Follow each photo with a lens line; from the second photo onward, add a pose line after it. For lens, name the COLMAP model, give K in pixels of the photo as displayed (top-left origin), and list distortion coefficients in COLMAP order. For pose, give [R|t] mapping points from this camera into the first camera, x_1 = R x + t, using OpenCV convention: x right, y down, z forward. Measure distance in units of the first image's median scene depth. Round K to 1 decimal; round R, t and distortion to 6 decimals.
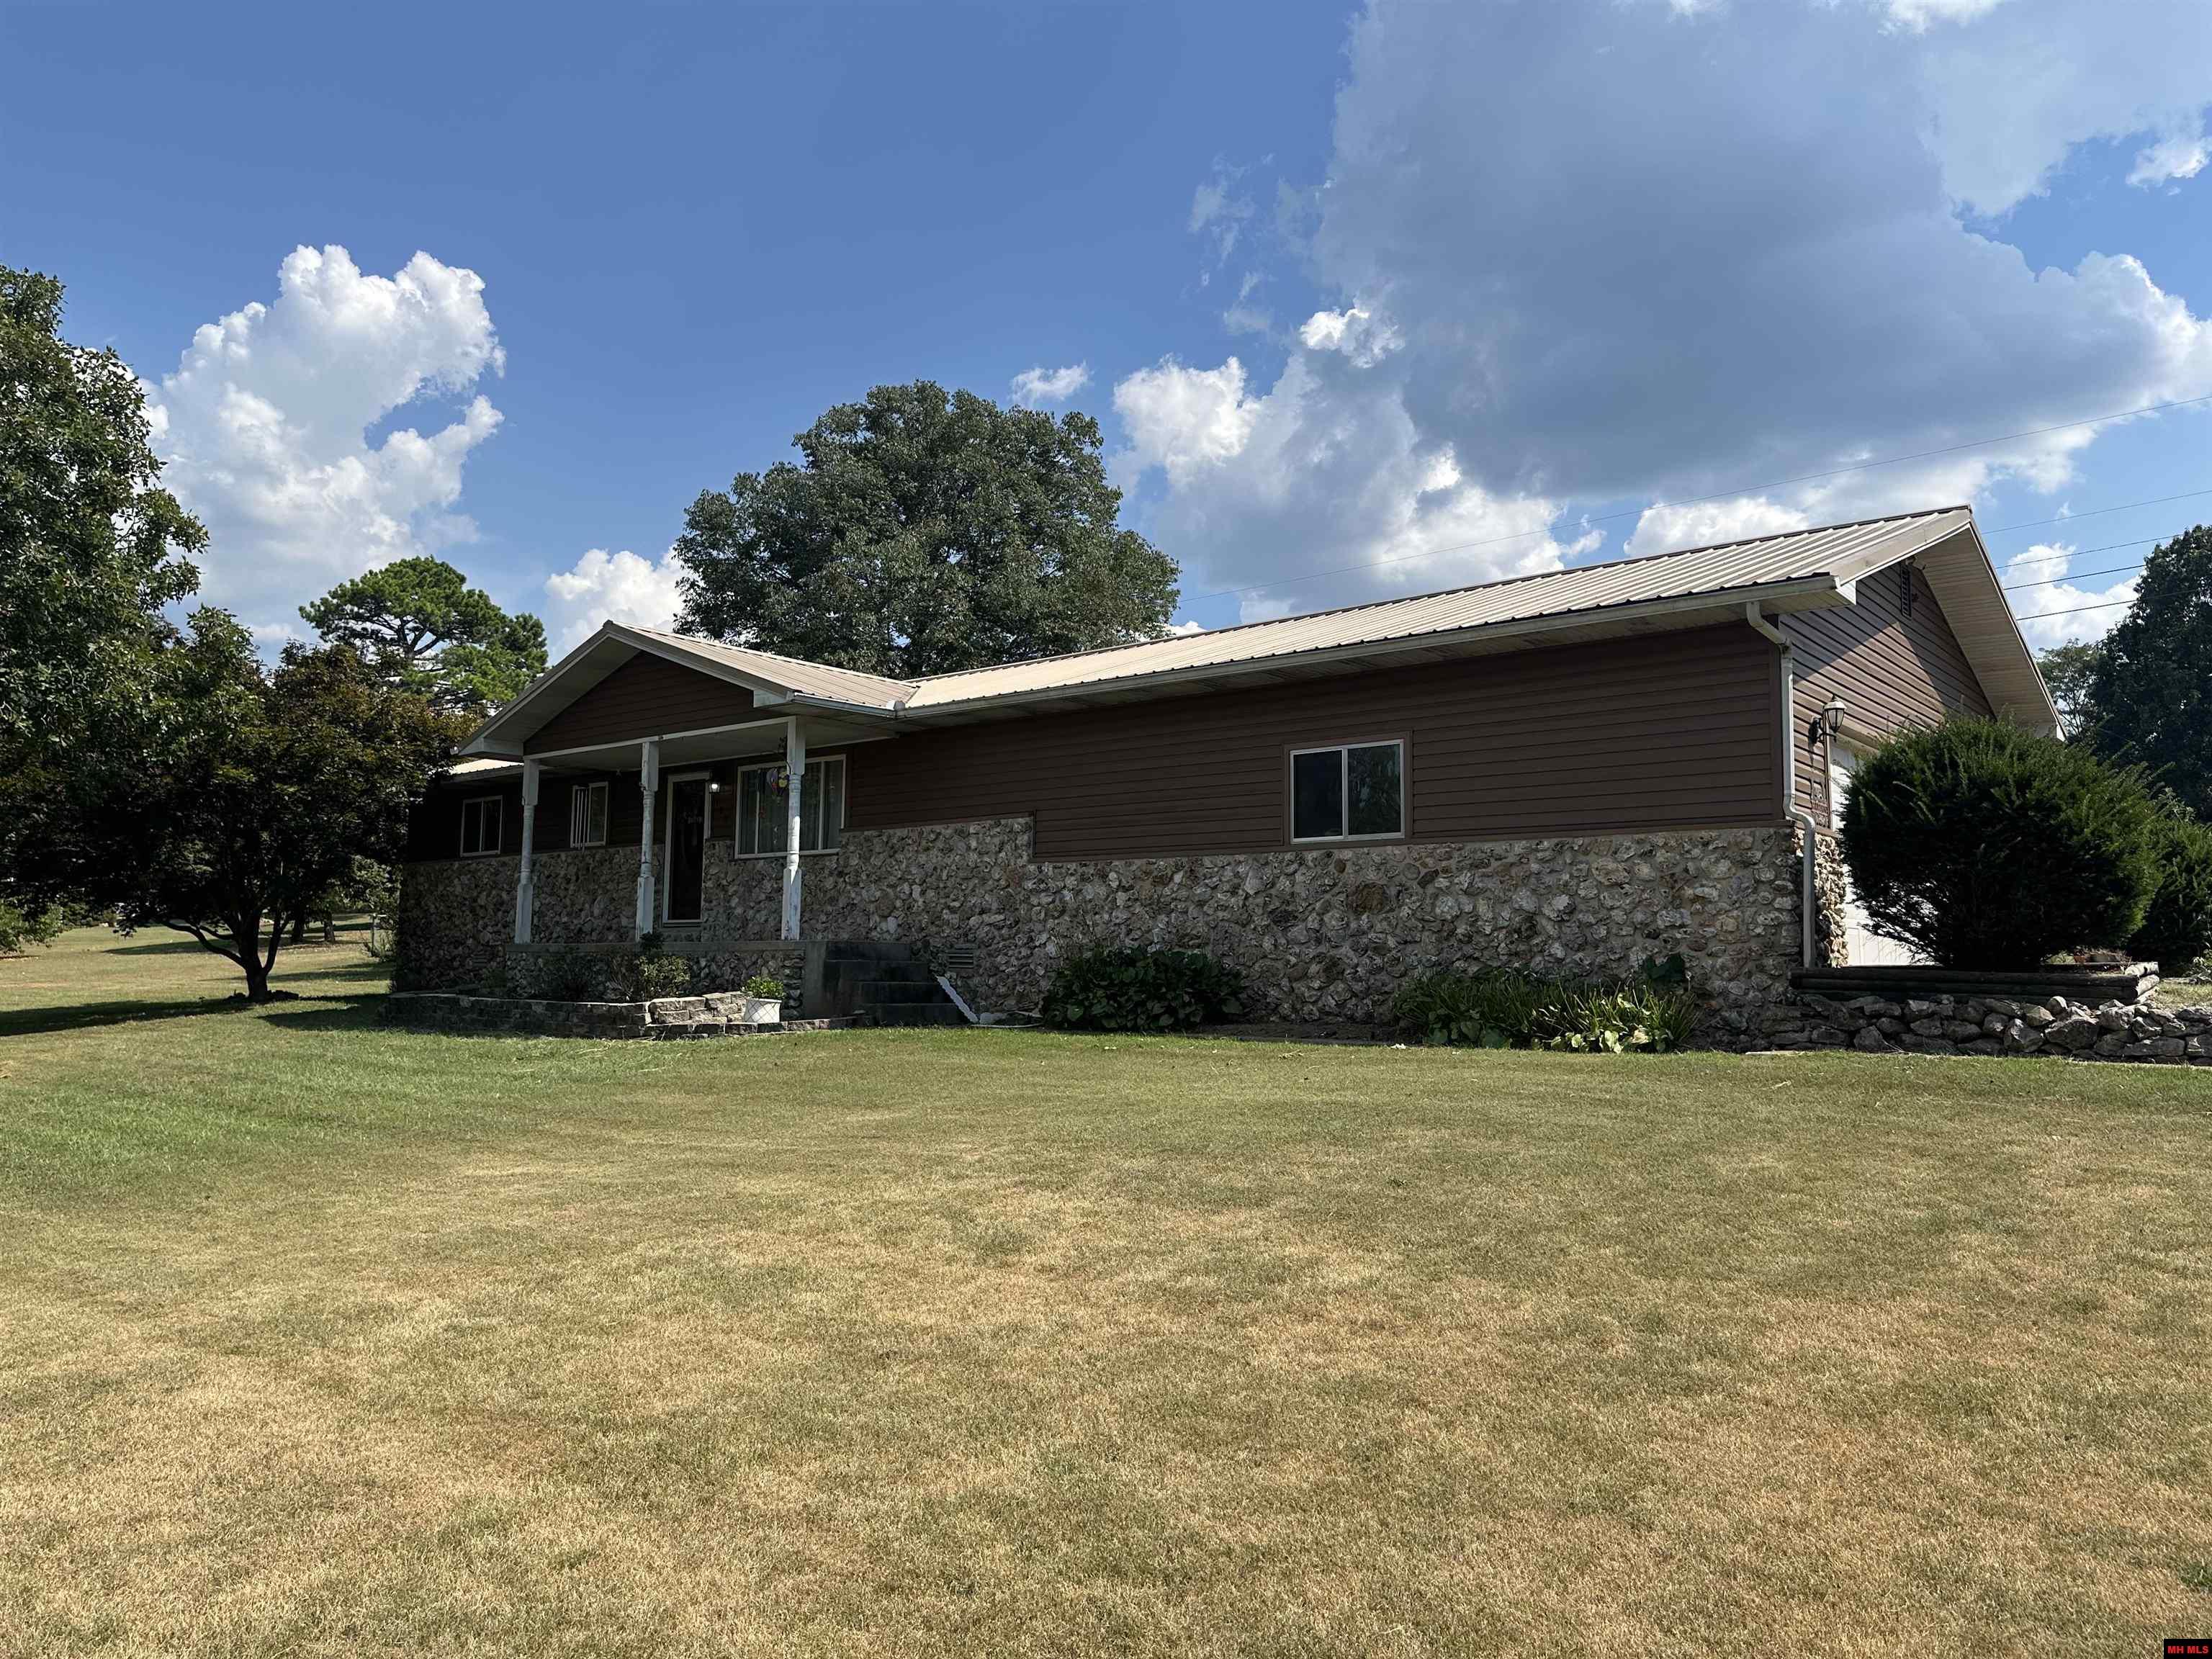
lens RADIAL K [[1571.4, 0, 1114.2], [0, 1571.4, 810.4], [0, 0, 1]] dist [0.058488, -0.045334]
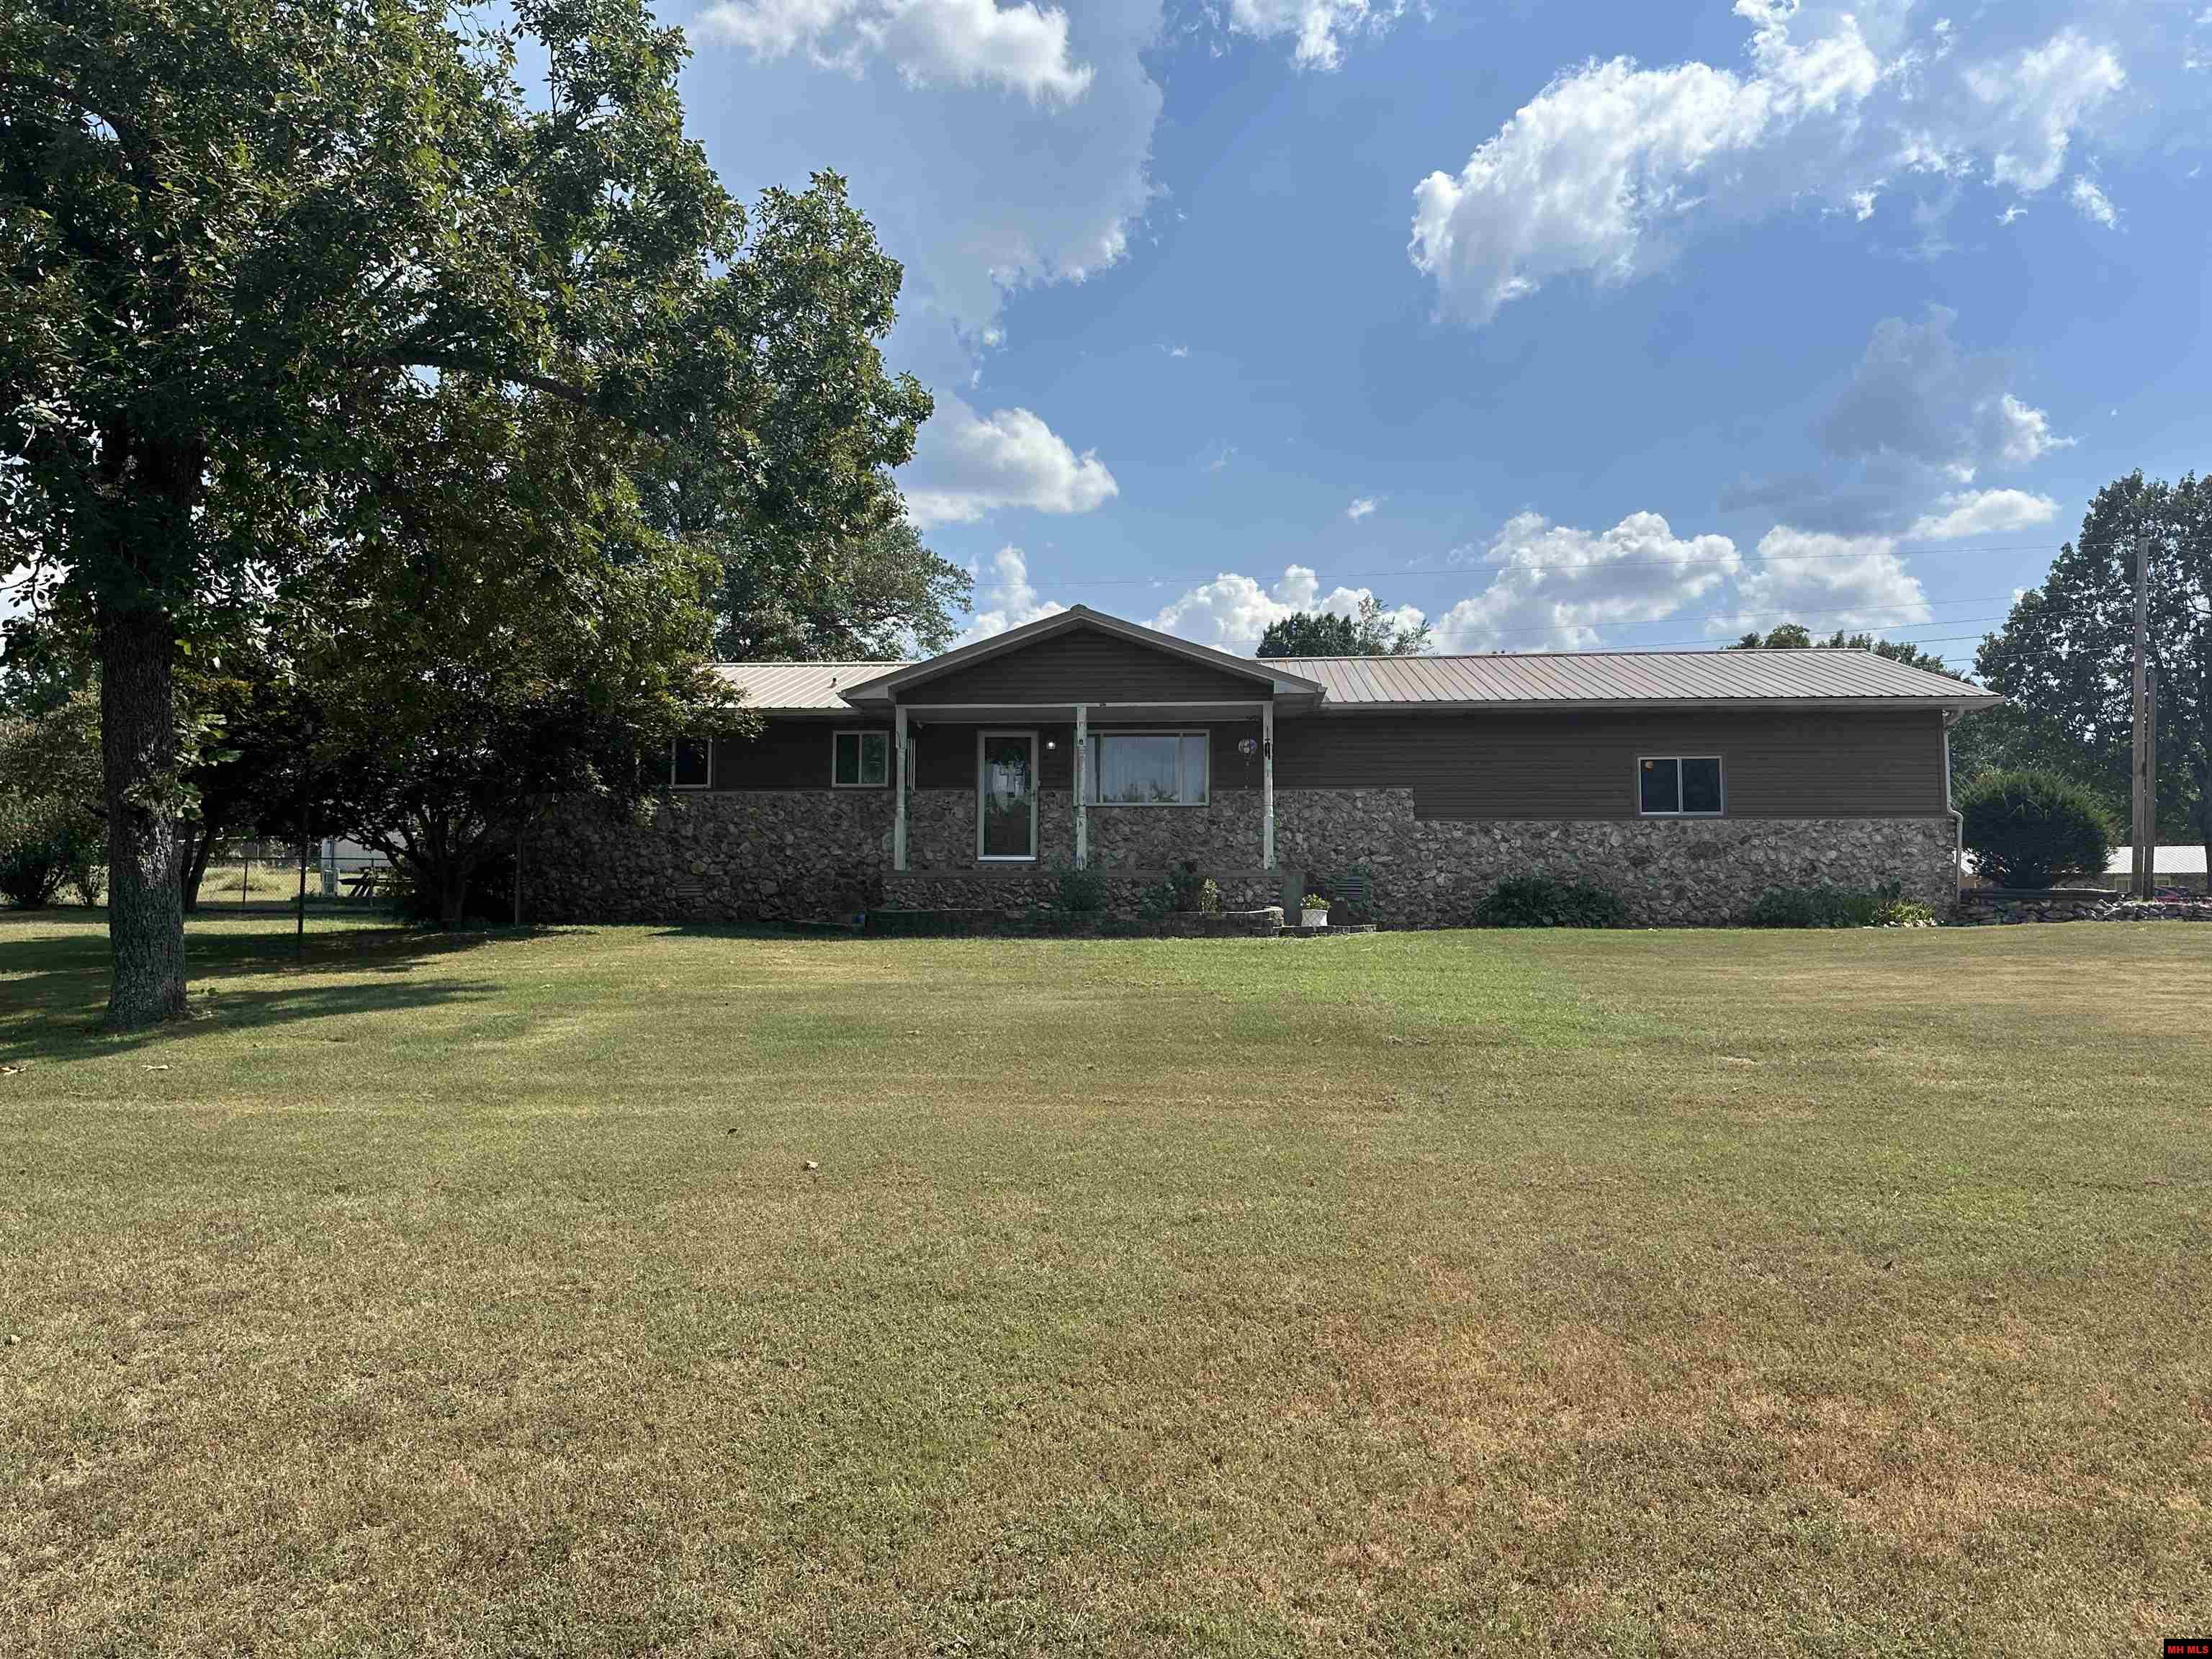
lens RADIAL K [[1571.4, 0, 1117.8], [0, 1571.4, 845.6], [0, 0, 1]] dist [0.058488, -0.045334]
pose [[0.813831, 0.036140, 0.579977, -1.090828], [-0.054418, 0.998418, 0.014147, 0.050544], [-0.578548, -0.043075, 0.814510, -0.006024]]
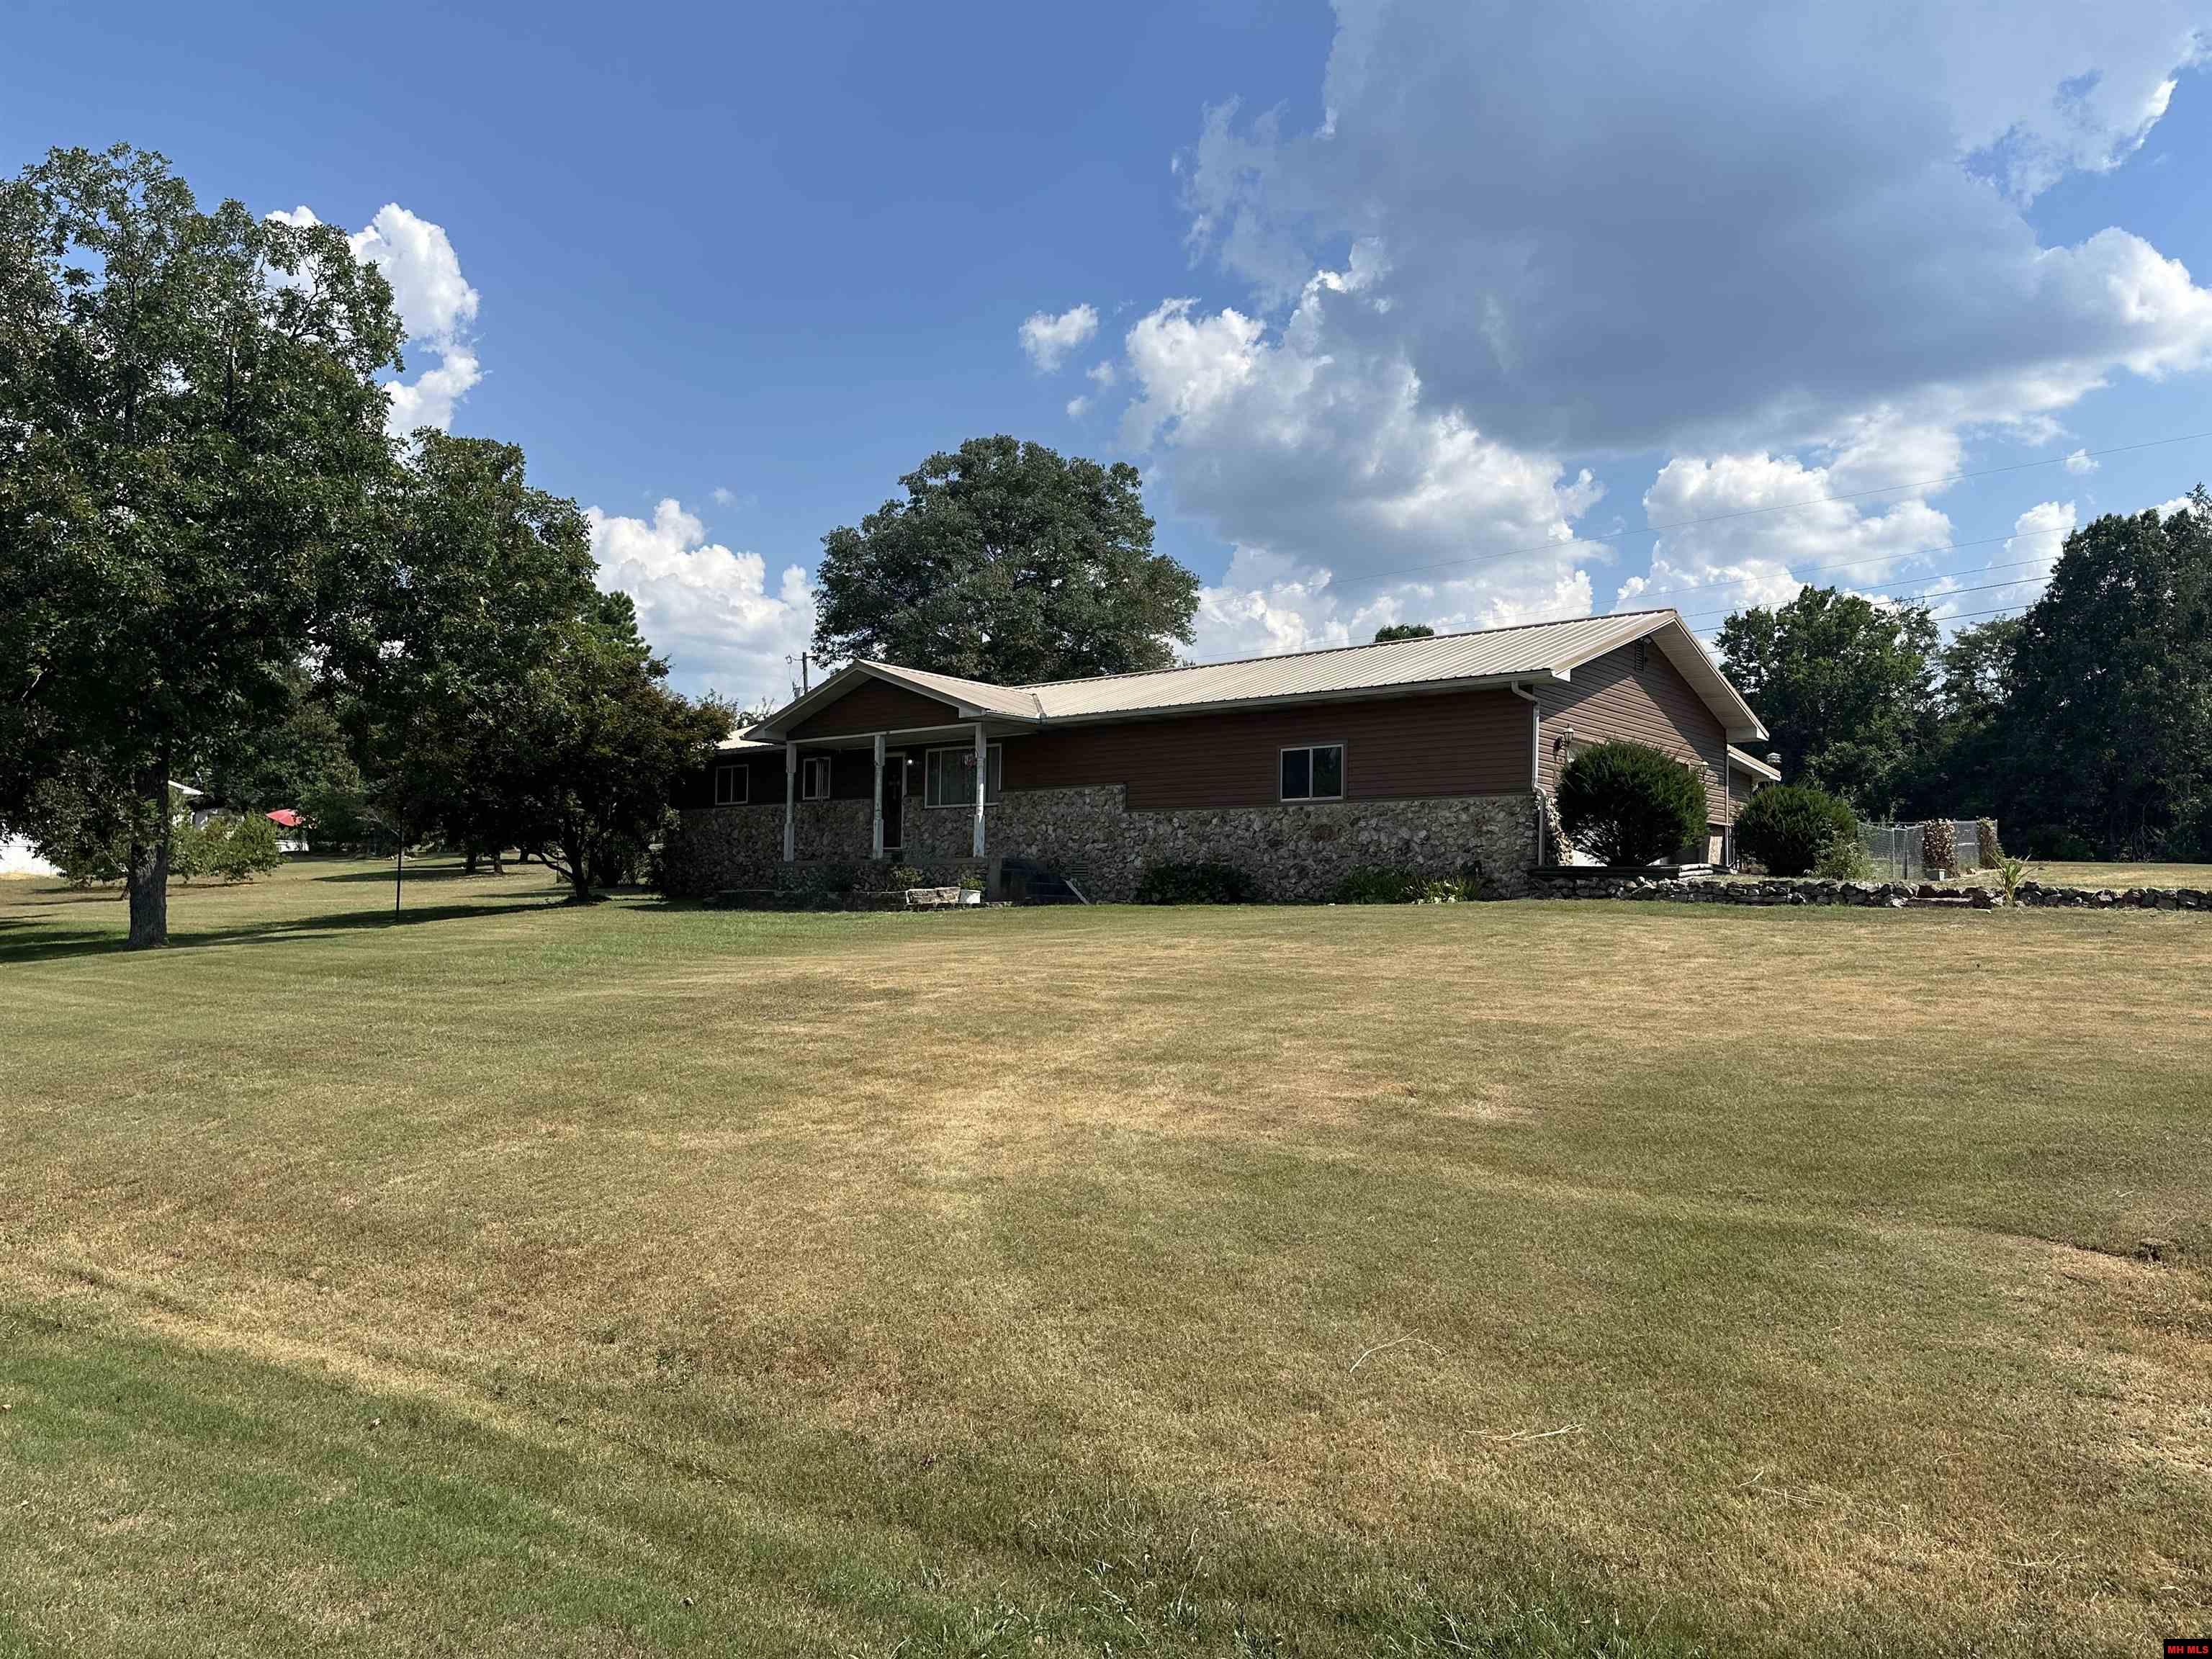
lens RADIAL K [[1571.4, 0, 1103.7], [0, 1571.4, 847.1], [0, 0, 1]] dist [0.058488, -0.045334]
pose [[0.999965, 0.005910, -0.005856, -0.064986], [-0.005582, 0.998497, 0.054525, -0.020136], [0.006169, -0.054491, 0.998495, -0.664593]]
